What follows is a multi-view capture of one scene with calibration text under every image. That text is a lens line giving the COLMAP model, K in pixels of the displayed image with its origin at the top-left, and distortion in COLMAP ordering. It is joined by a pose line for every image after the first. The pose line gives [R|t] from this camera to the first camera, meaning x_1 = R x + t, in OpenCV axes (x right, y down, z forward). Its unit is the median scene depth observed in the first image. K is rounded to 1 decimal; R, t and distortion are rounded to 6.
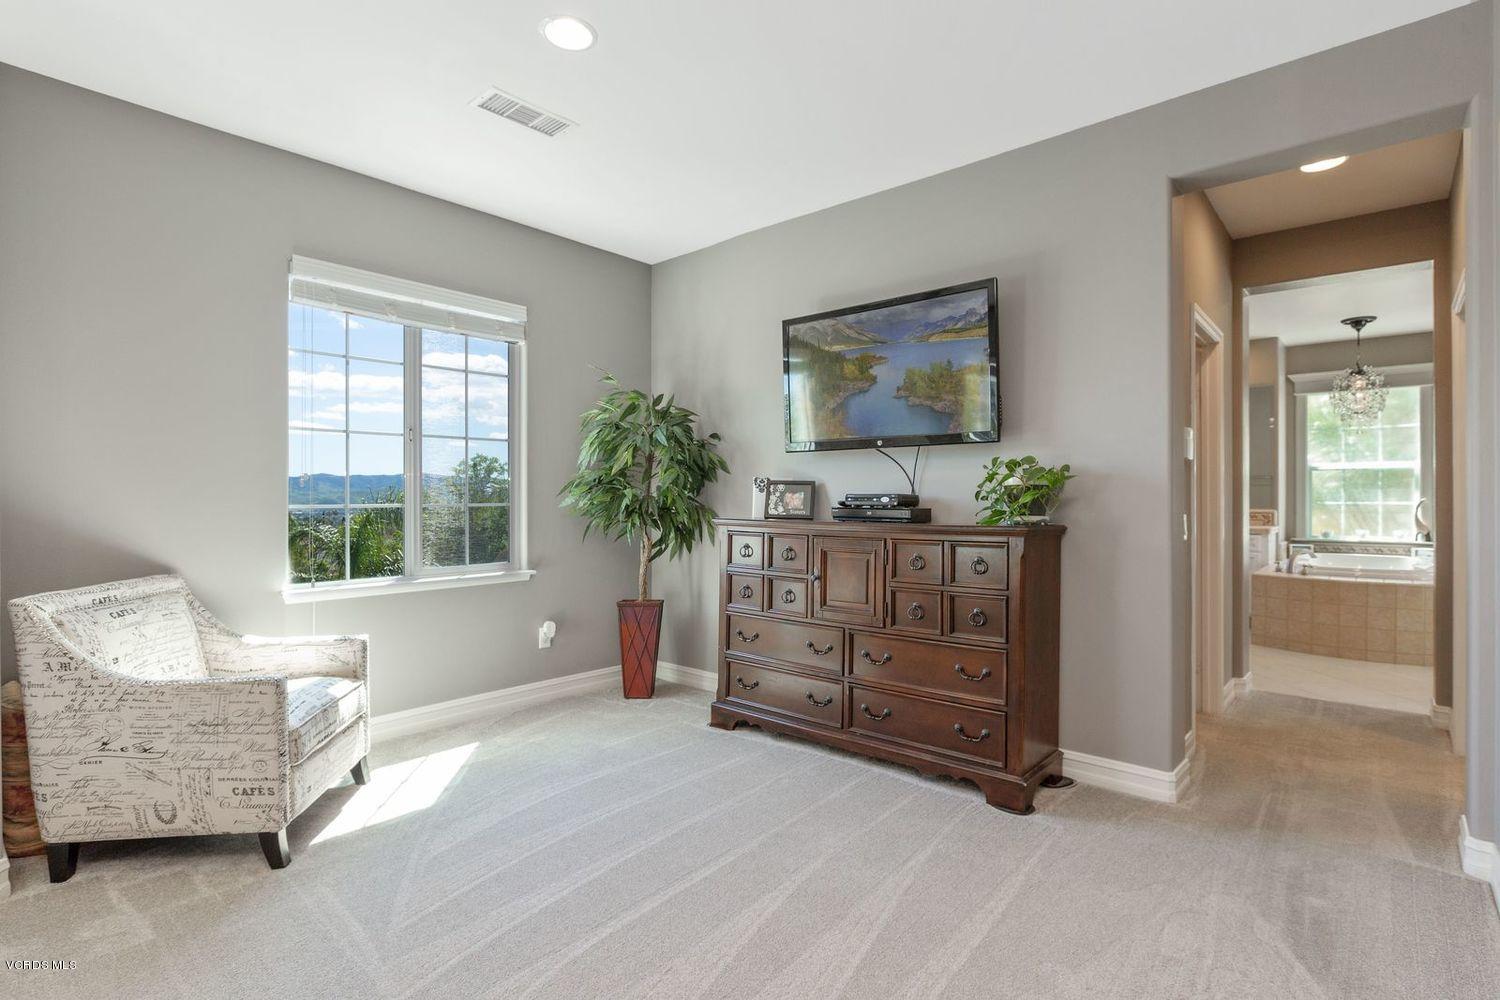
lens RADIAL K [[729.8, 0, 749.3], [0, 729.8, 494.1], [0, 0, 1]] dist [-0.000356, -0.000466]
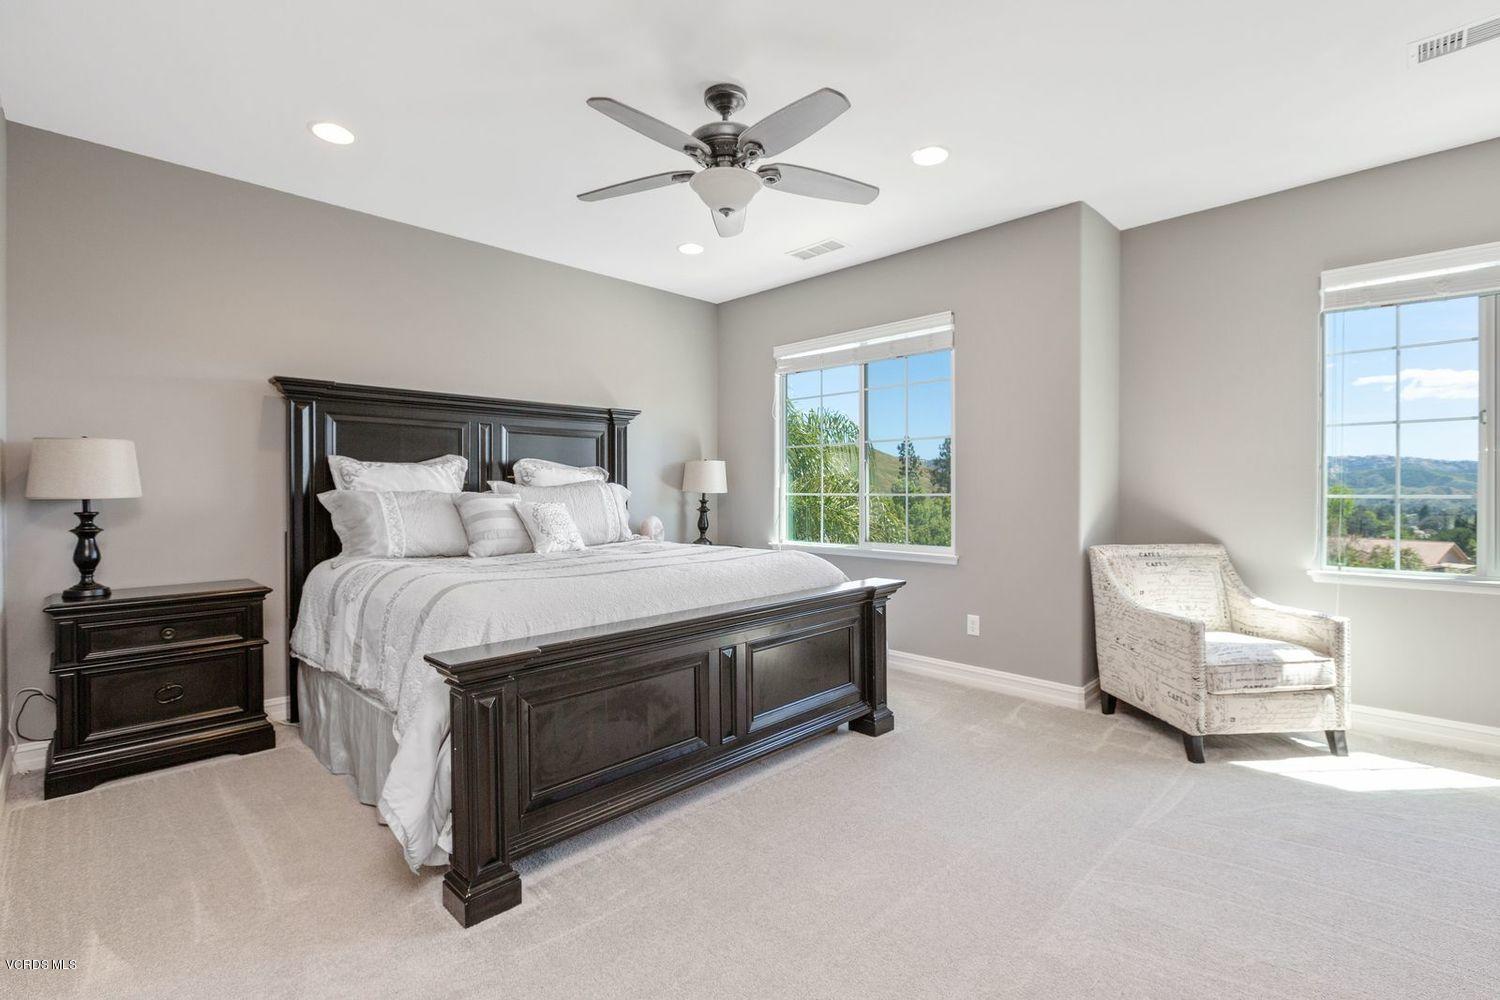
lens RADIAL K [[693.9, 0, 758.2], [0, 693.9, 498.8], [0, 0, 1]] dist [-0.004397, -0.000429]
pose [[-0.046436, 0.014534, -0.998816, 0.618328], [0.004749, 0.999886, 0.014329, 0.002201], [0.998910, -0.004078, -0.046499, 0.237375]]
